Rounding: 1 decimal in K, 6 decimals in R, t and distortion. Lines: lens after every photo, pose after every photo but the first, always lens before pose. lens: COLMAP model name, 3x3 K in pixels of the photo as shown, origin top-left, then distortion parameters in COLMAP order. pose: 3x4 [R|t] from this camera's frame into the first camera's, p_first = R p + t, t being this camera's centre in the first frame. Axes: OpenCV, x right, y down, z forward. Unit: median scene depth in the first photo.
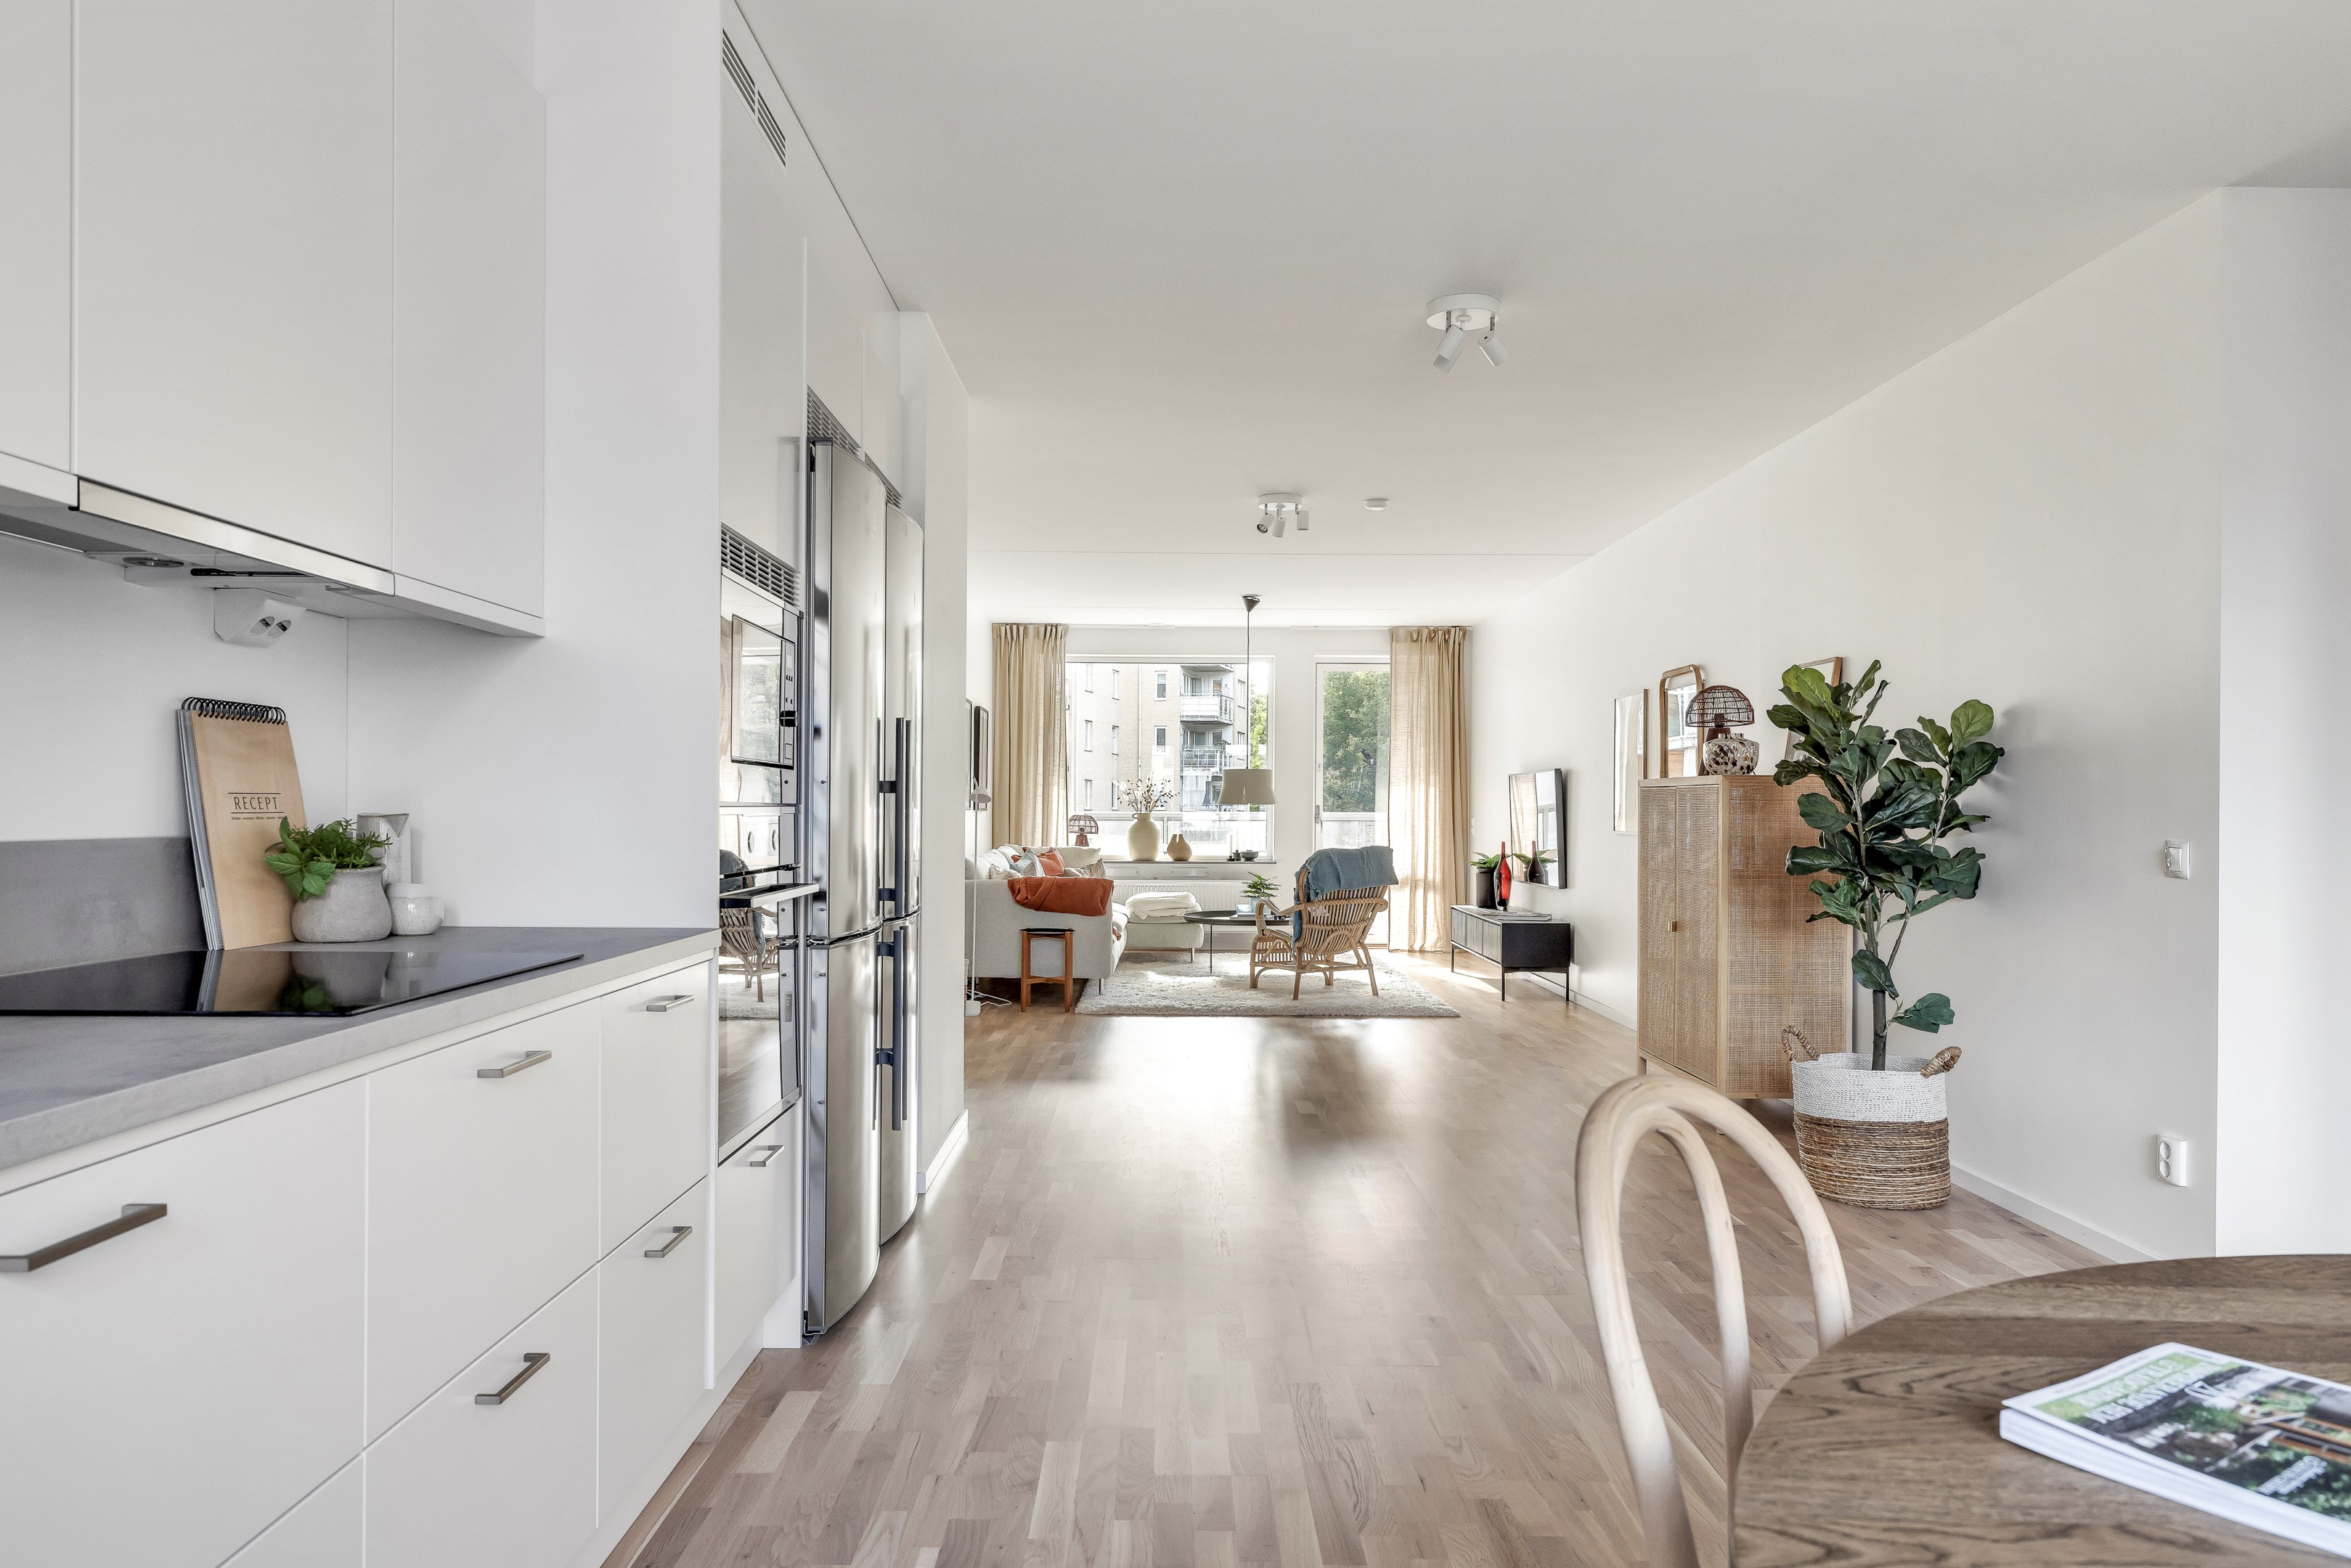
lens RADIAL K [[1577.9, 0, 1175.5], [0, 1577.9, 784.0], [0, 0, 1]] dist [-0.002366, -0.000892]
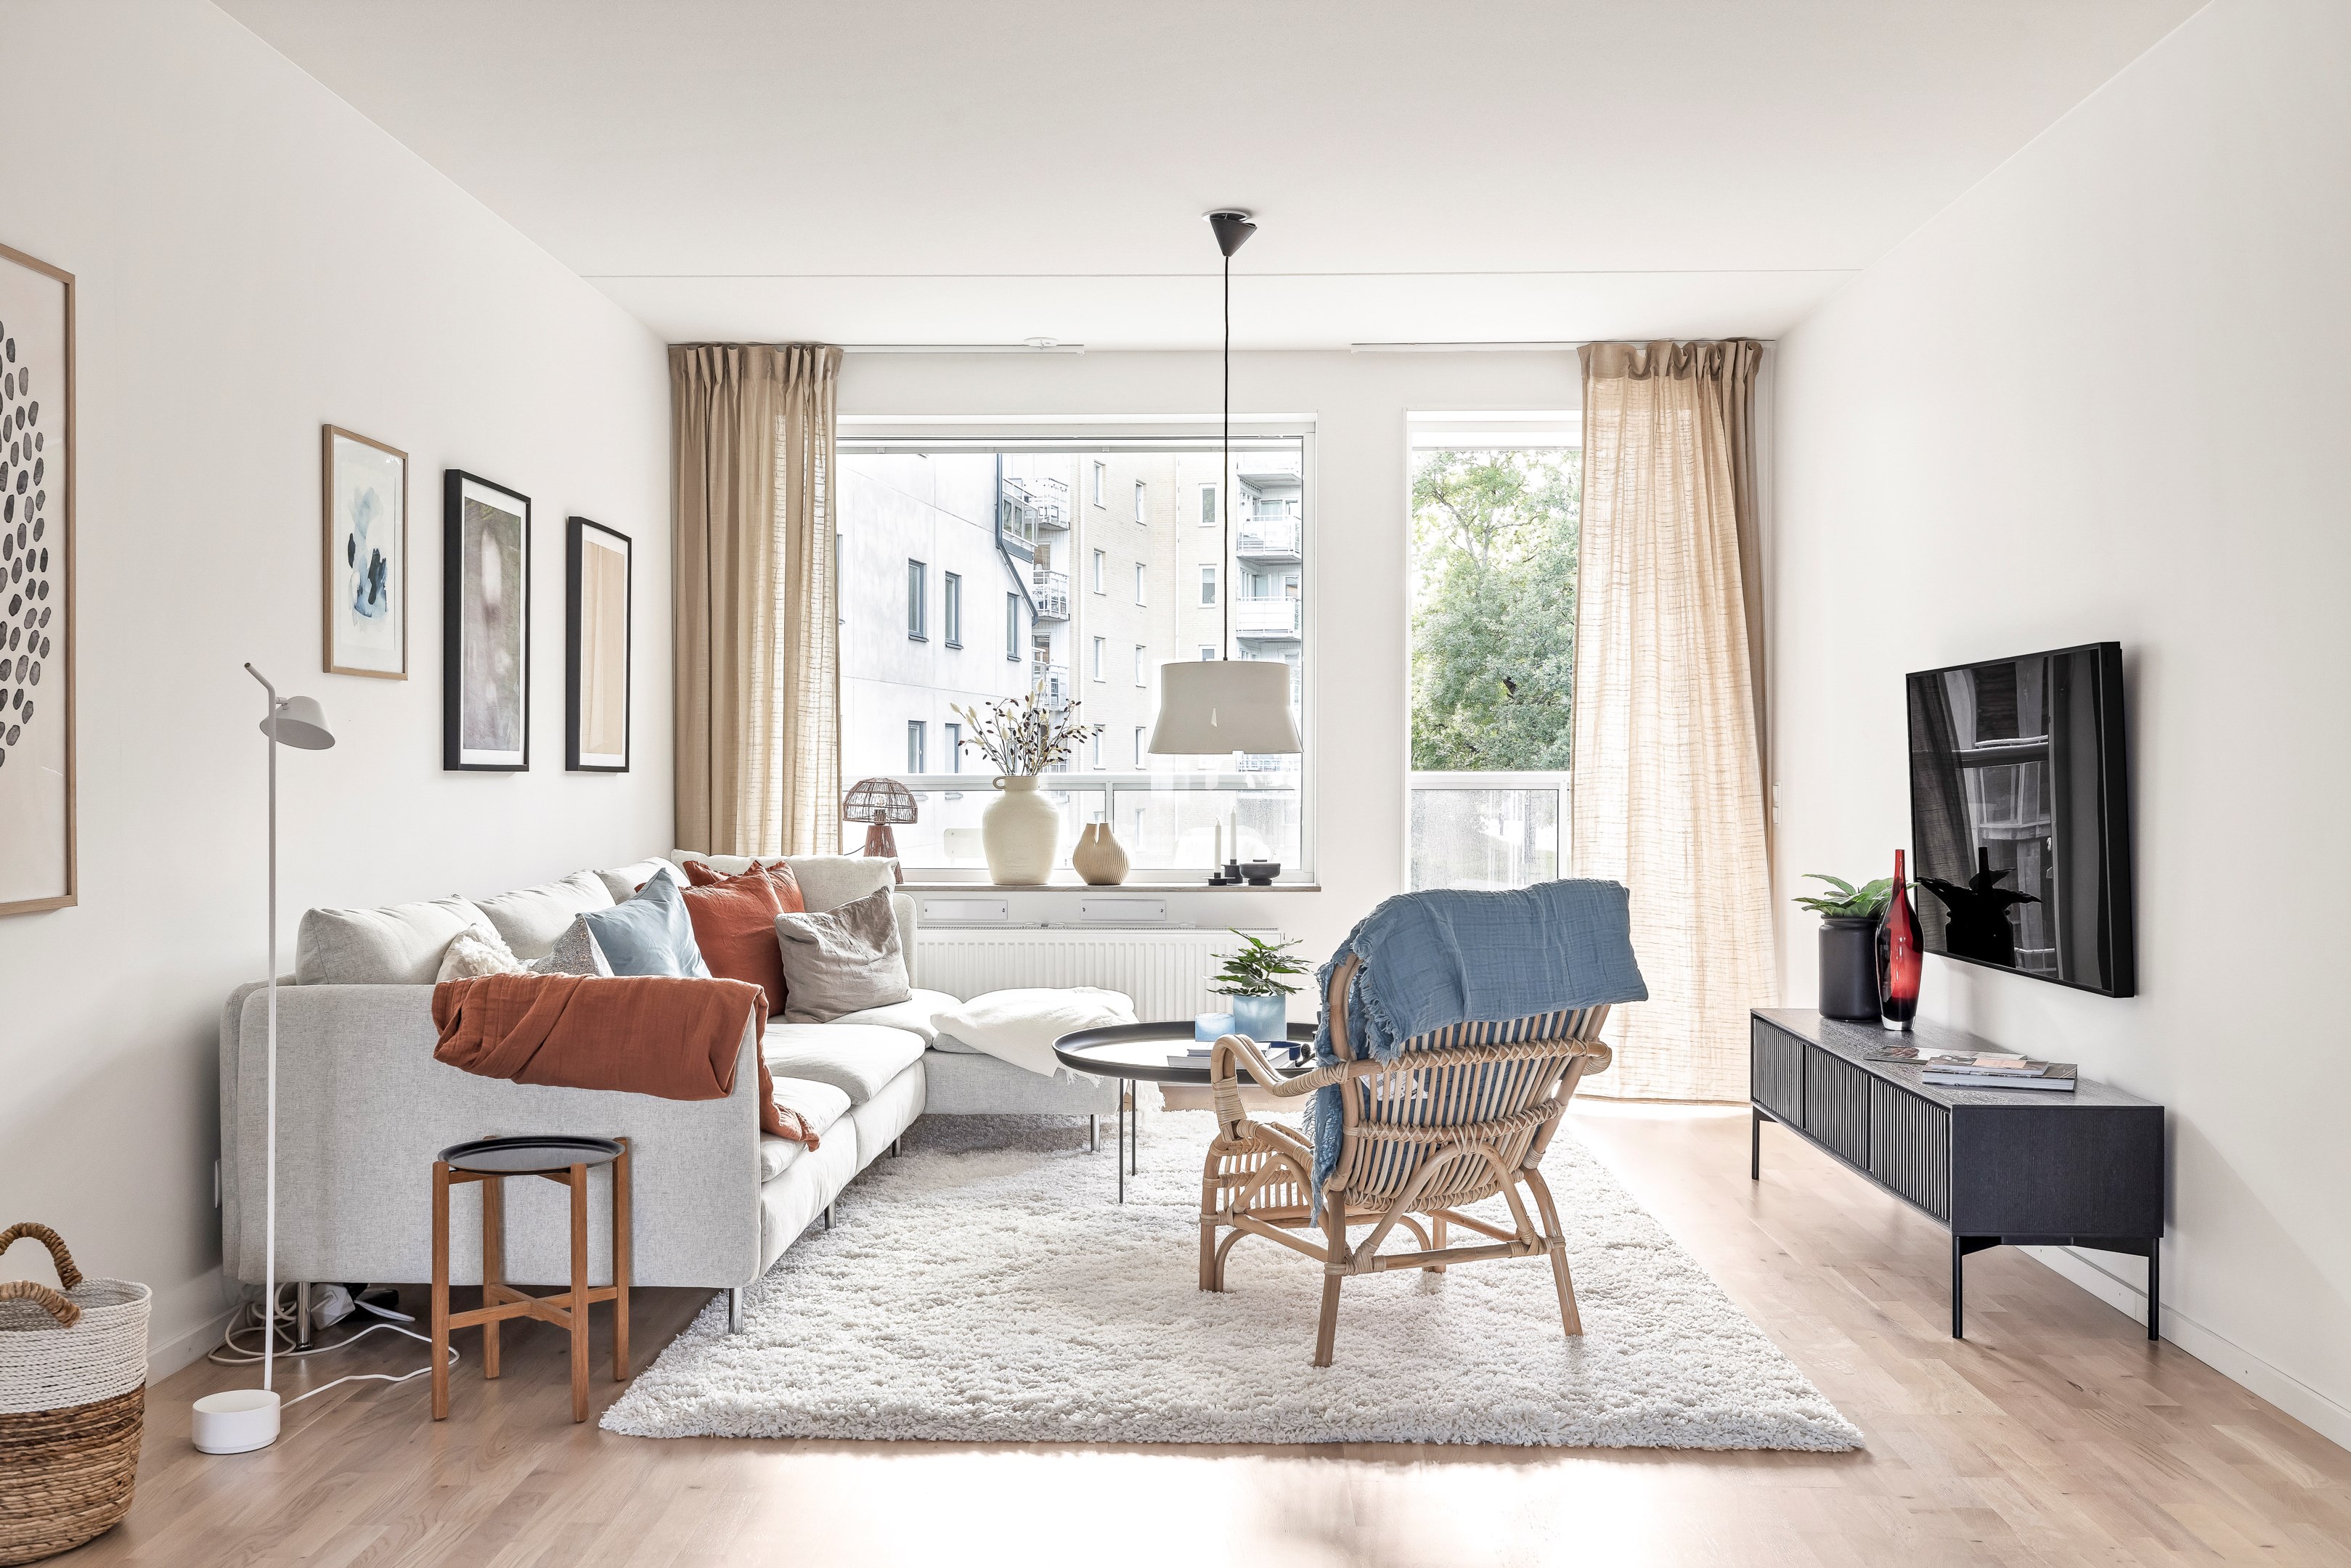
lens RADIAL K [[2339.3, 0, 1175.5], [0, 2339.3, 784.0], [0, 0, 1]] dist [-0.012952, -0.002636]
pose [[0.999732, -0.004413, -0.022725, 0.047572], [0.004915, 0.999744, 0.022082, 0.008144], [0.022622, -0.022187, 0.999498, 0.439143]]
